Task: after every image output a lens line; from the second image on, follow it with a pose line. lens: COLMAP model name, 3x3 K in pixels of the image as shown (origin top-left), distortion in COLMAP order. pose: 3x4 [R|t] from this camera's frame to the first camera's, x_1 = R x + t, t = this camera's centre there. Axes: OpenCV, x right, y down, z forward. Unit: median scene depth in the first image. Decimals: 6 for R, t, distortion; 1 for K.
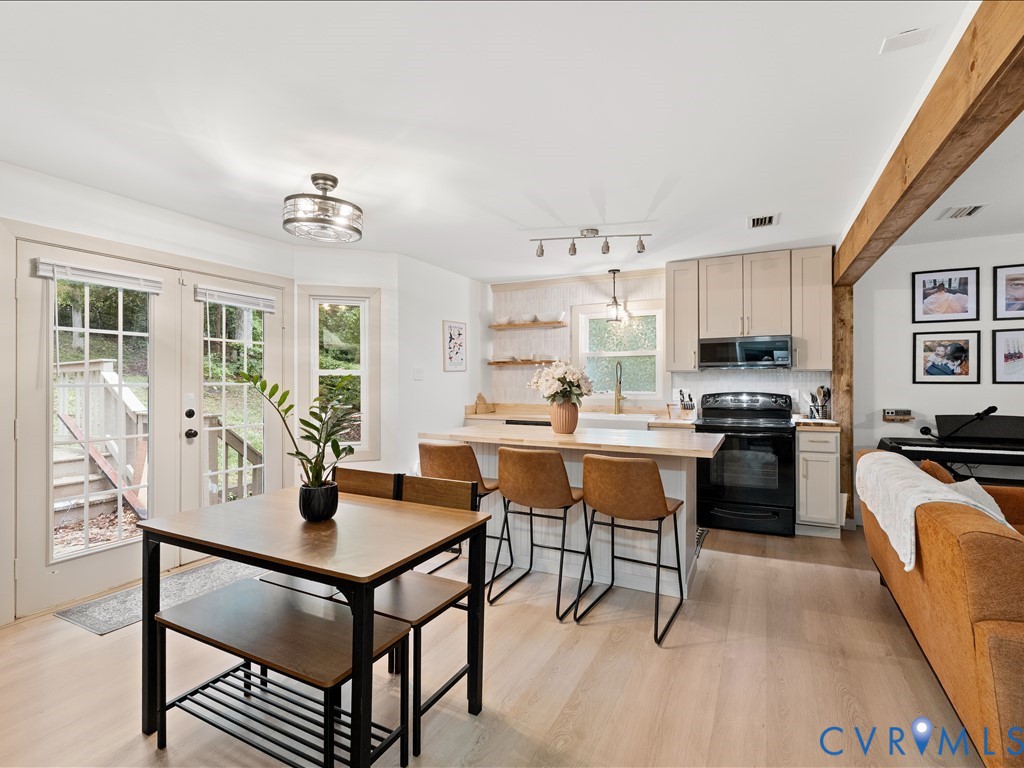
lens RADIAL K [[482.5, 0, 521.7], [0, 482.5, 384.9], [0, 0, 1]] dist [-0.001684, -0.001450]
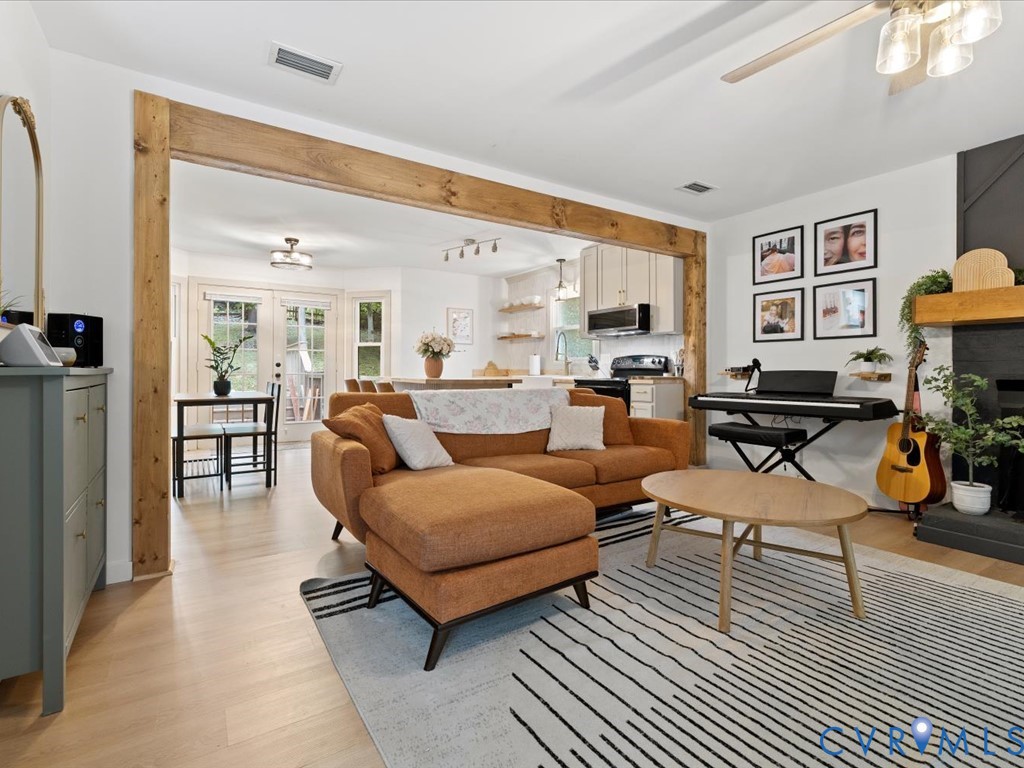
lens RADIAL K [[482.5, 0, 509.0], [0, 482.5, 370.8], [0, 0, 1]] dist [-0.001684, -0.001450]
pose [[0.870311, 0.006008, -0.492466, 0.879395], [-0.009235, 0.999949, -0.004122, 0.069443], [0.492416, 0.008136, 0.870322, -0.181349]]
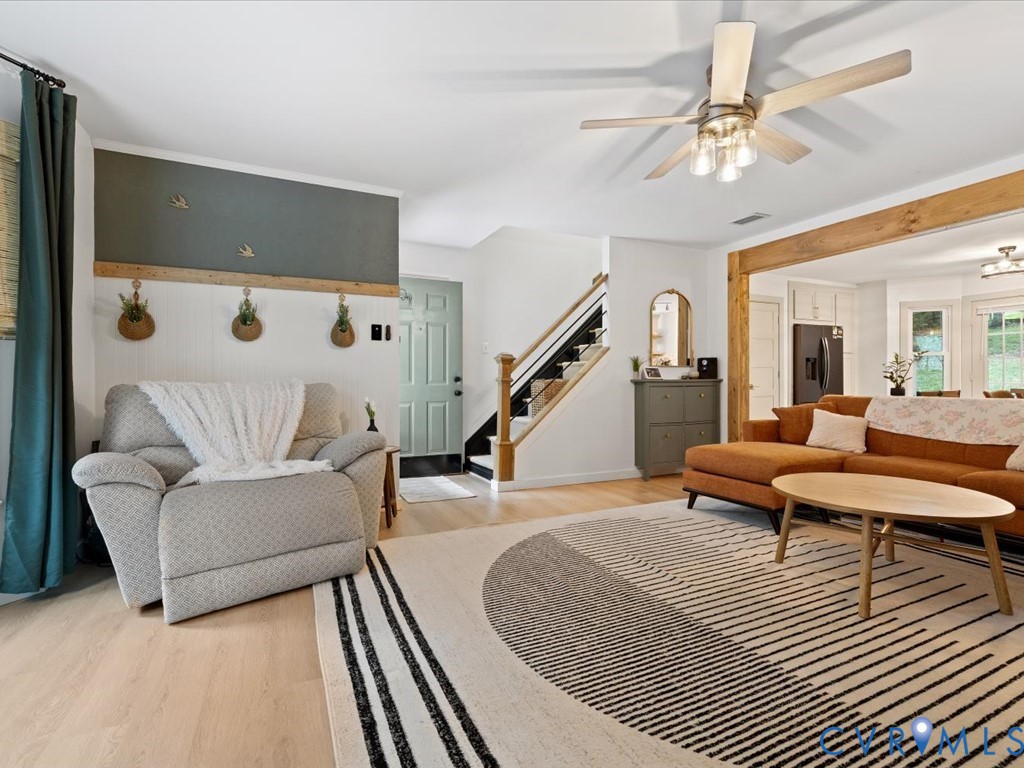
lens RADIAL K [[482.5, 0, 509.0], [0, 482.5, 379.3], [0, 0, 1]] dist [-0.001684, -0.001450]
pose [[-0.613349, 0.000544, -0.789812, 1.549595], [-0.003822, 0.999986, 0.003657, 0.066766], [0.789803, 0.005262, -0.613338, 0.405764]]
